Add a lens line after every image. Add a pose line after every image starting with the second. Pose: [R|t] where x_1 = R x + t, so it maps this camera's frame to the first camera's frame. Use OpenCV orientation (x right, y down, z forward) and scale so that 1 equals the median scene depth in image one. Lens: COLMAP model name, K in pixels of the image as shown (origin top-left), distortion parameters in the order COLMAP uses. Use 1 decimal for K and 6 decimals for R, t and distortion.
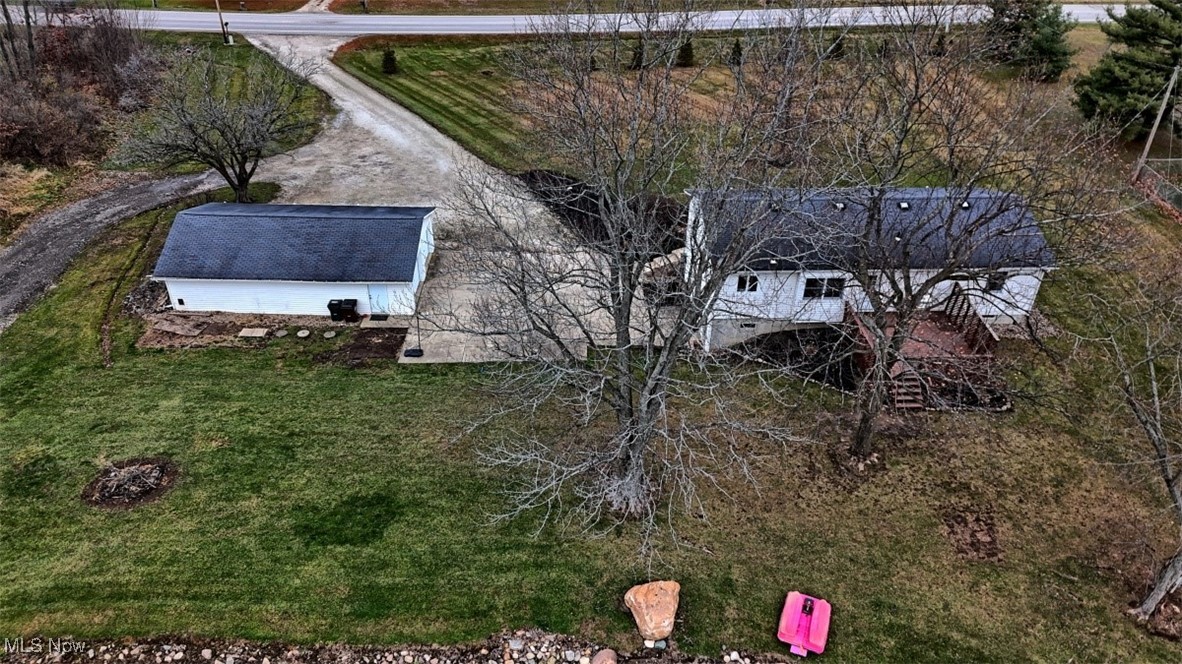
lens RADIAL K [[858.0, 0, 591.0], [0, 858.0, 332.0], [0, 0, 1]] dist [0.091700, -0.093548]
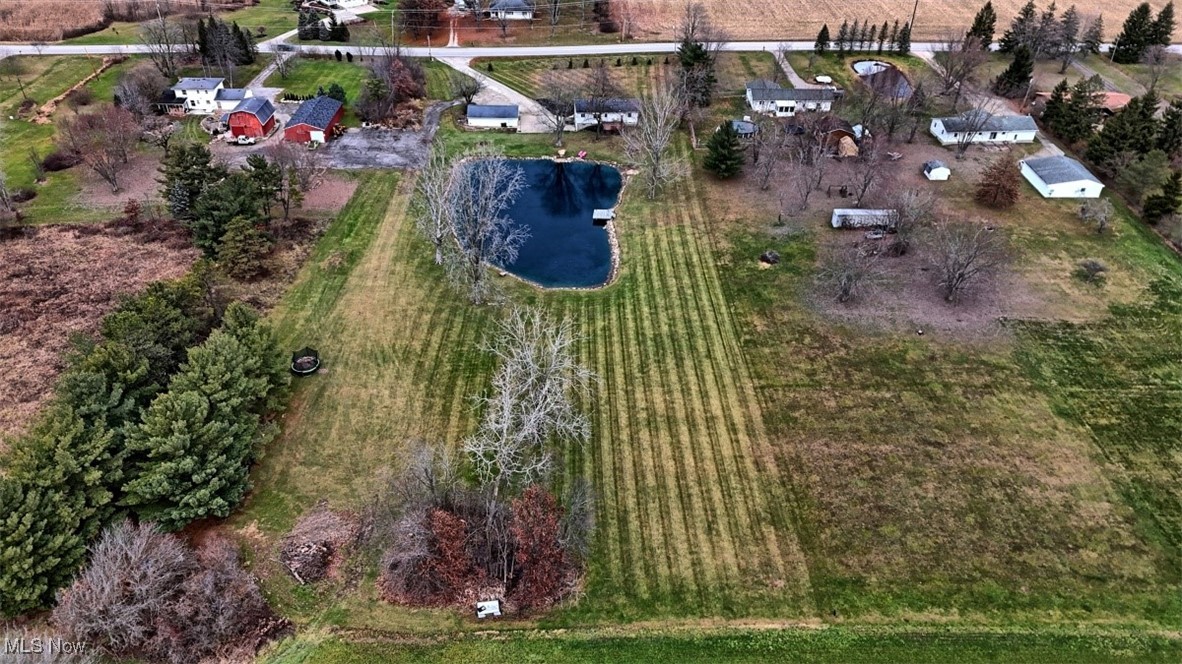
lens RADIAL K [[858.0, 0, 591.0], [0, 858.0, 332.0], [0, 0, 1]] dist [0.091700, -0.093548]
pose [[0.999685, -0.016684, 0.018737, 0.098879], [0.016063, 0.999332, 0.032827, 1.011092], [-0.019272, -0.032515, 0.999285, -3.996025]]
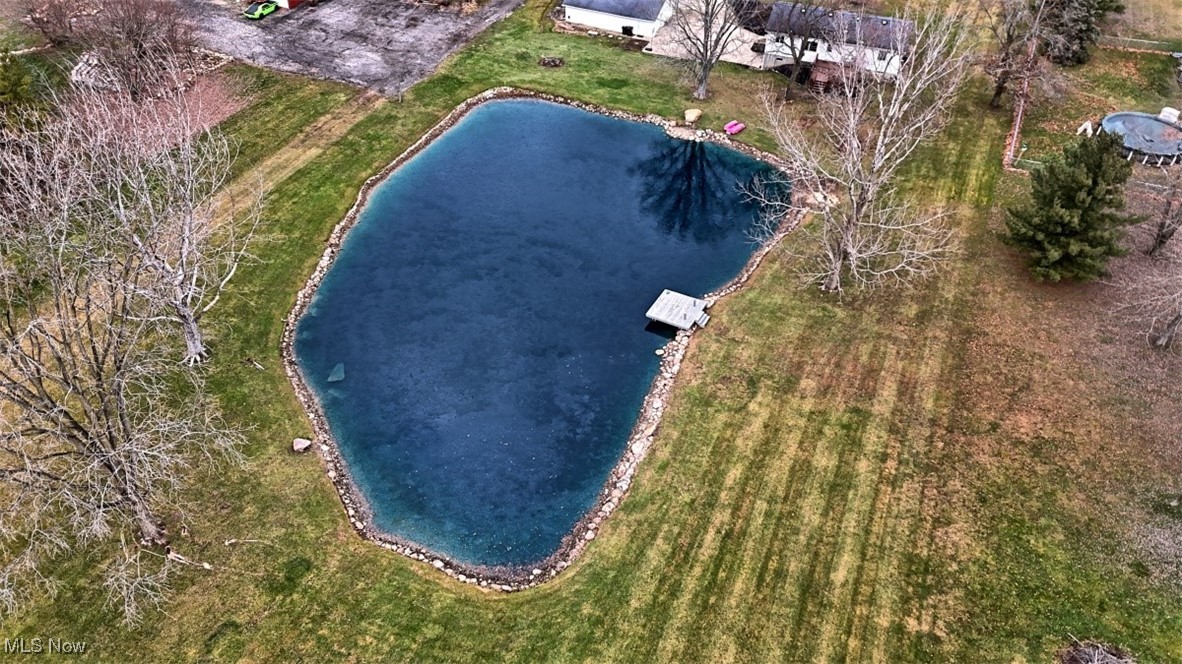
lens RADIAL K [[858.0, 0, 591.0], [0, 858.0, 332.0], [0, 0, 1]] dist [0.091700, -0.093548]
pose [[0.924181, 0.258568, -0.281127, 0.550671], [-0.210824, 0.959070, 0.189046, 0.362920], [0.318502, -0.115445, 0.940866, -1.501547]]
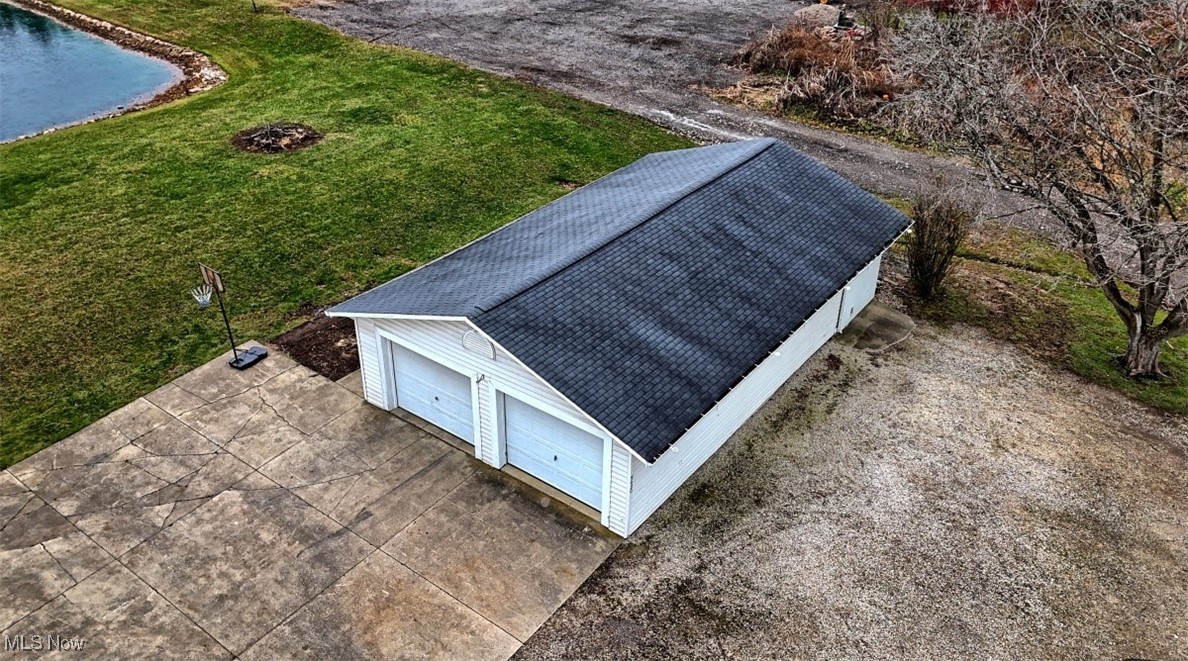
lens RADIAL K [[884.3, 0, 594.0], [0, 884.3, 330.5], [0, 0, 1]] dist [0.043824, -0.002140]
pose [[-0.594424, 0.407935, -0.693000, 0.030540], [-0.458960, 0.535532, 0.708916, -0.434683], [0.660315, 0.739456, -0.131107, 1.140477]]
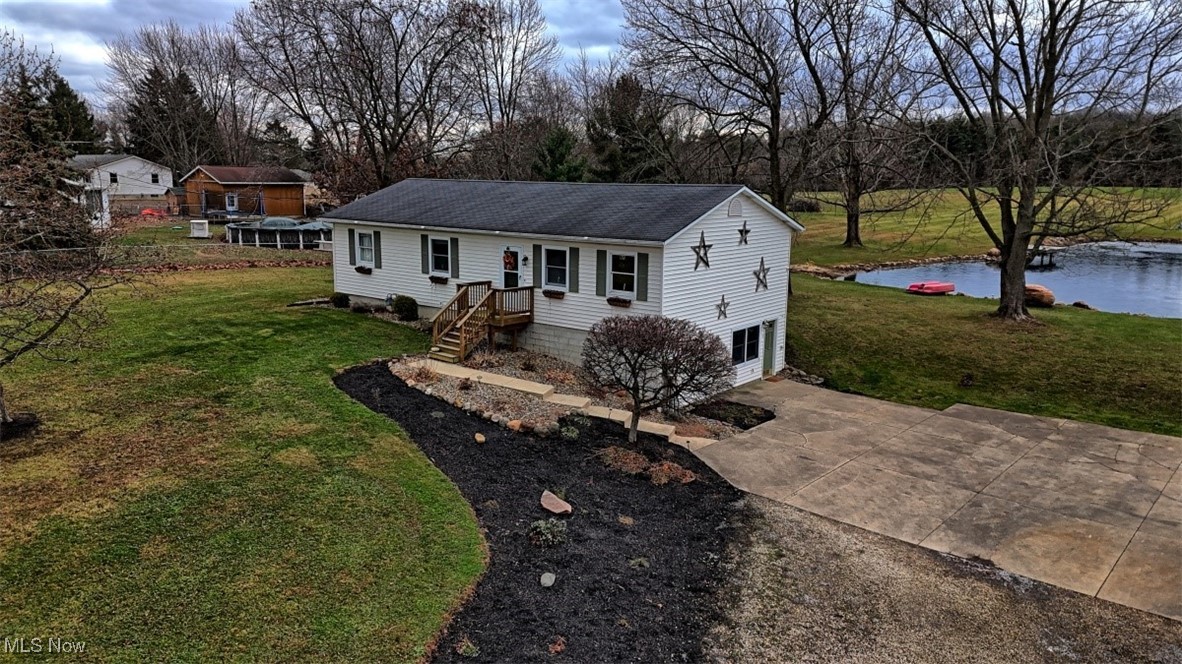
lens RADIAL K [[858.0, 0, 591.0], [0, 858.0, 332.0], [0, 0, 1]] dist [0.091700, -0.093548]
pose [[-0.747272, -0.140350, 0.649528, -0.205010], [0.348759, 0.749172, 0.563124, -0.449346], [-0.565643, 0.647336, -0.510886, 1.386727]]
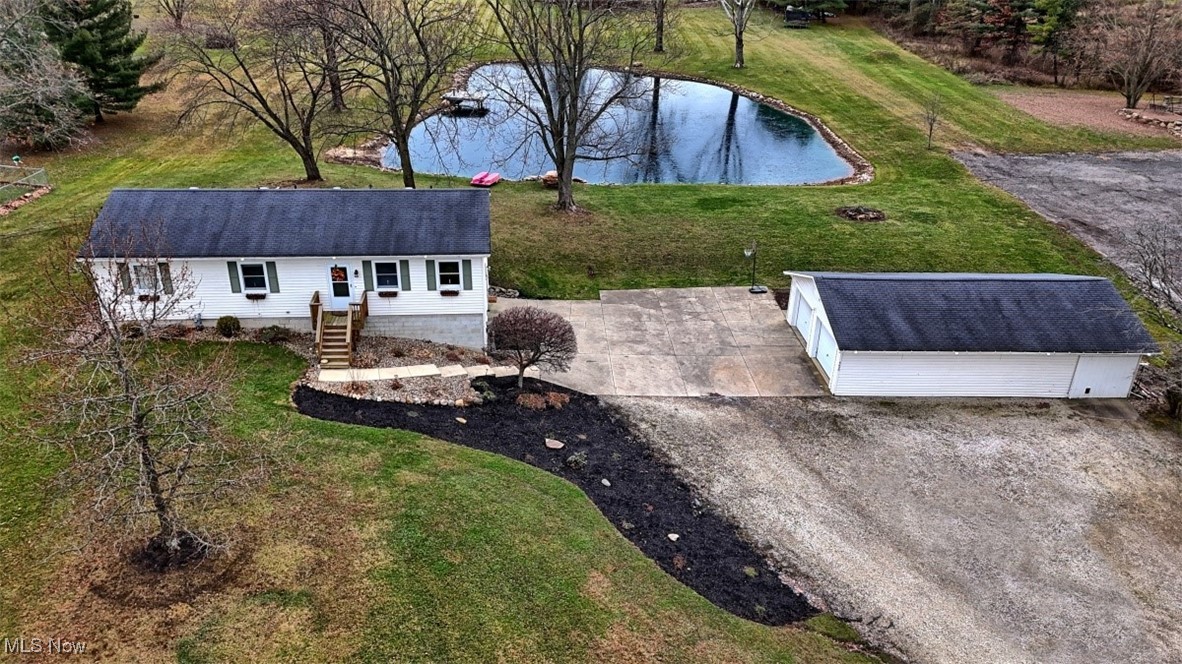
lens RADIAL K [[858.0, 0, 591.0], [0, 858.0, 332.0], [0, 0, 1]] dist [0.091700, -0.093548]
pose [[-0.998314, -0.011549, -0.056881, 0.063937], [-0.054642, 0.517477, 0.853950, -0.831061], [0.019572, 0.855619, -0.517236, 1.534843]]
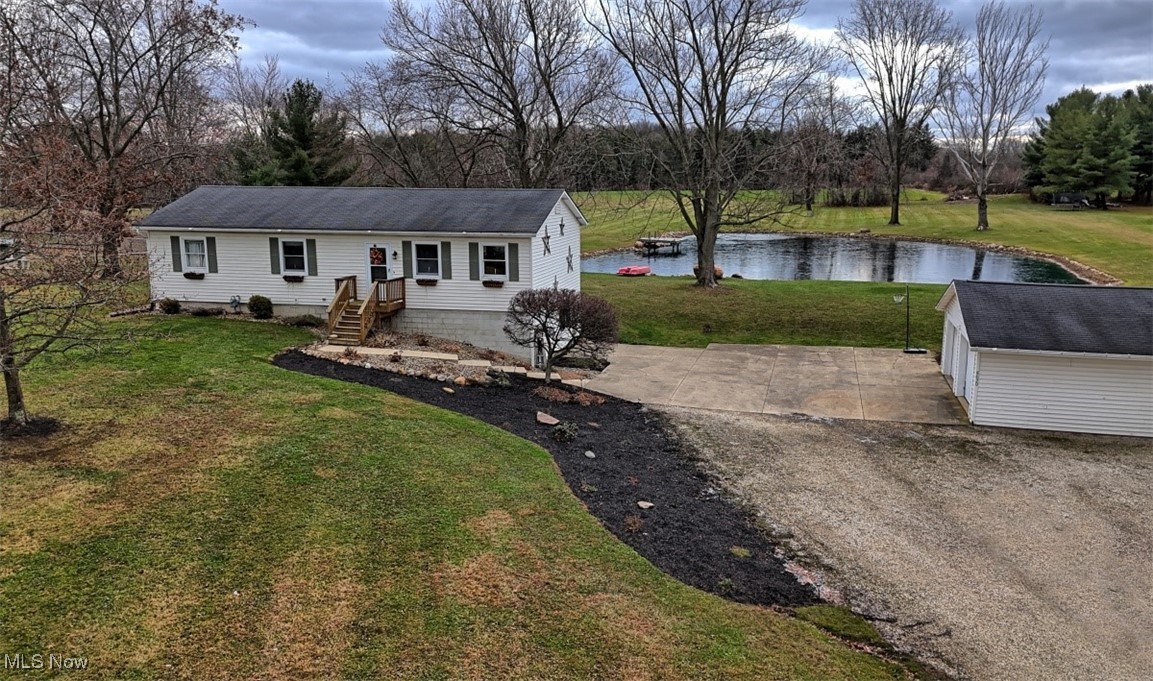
lens RADIAL K [[886.5, 0, 608.2], [0, 886.5, 341.6], [0, 0, 1]] dist [0.129978, -0.261481]
pose [[-0.970494, -0.057041, 0.234280, -0.114358], [0.120408, 0.727160, 0.675826, -0.588089], [-0.208909, 0.684094, -0.698836, 1.599443]]
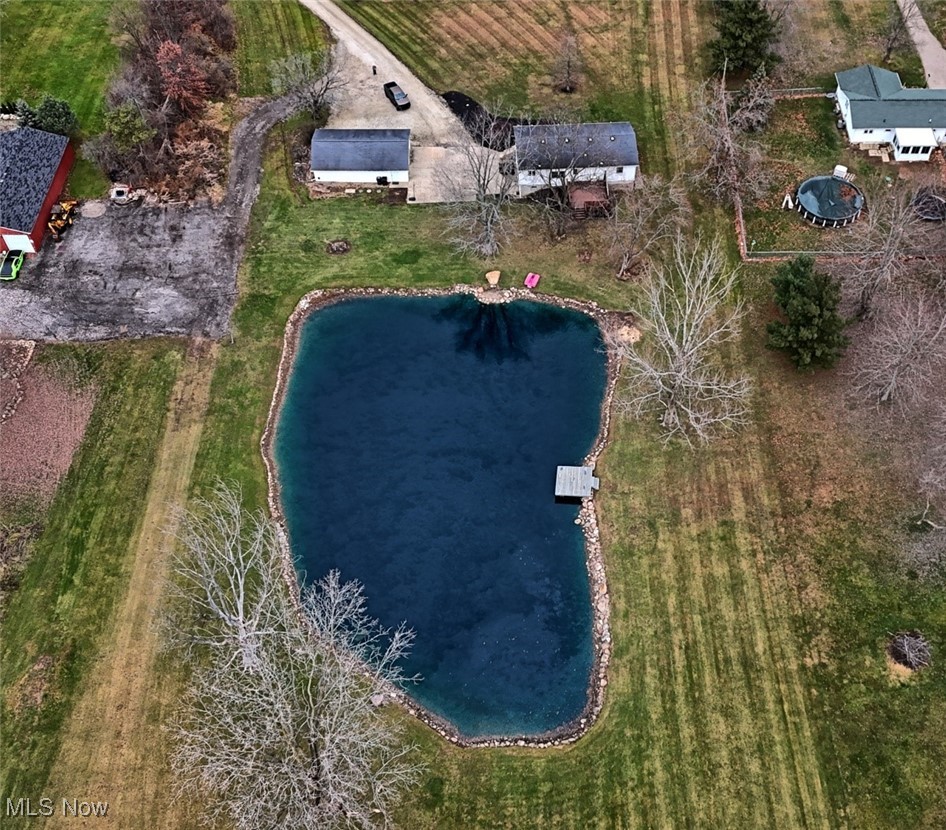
lens RADIAL K [[1070.3, 0, 553.7], [0, 1070.3, 414.8], [0, 0, 1]] dist [0.129440, -0.242979]
pose [[0.999199, -0.028320, 0.028286, 0.119878], [0.017653, 0.946041, 0.323565, -0.406491], [-0.035923, -0.322807, 0.945783, -2.351885]]
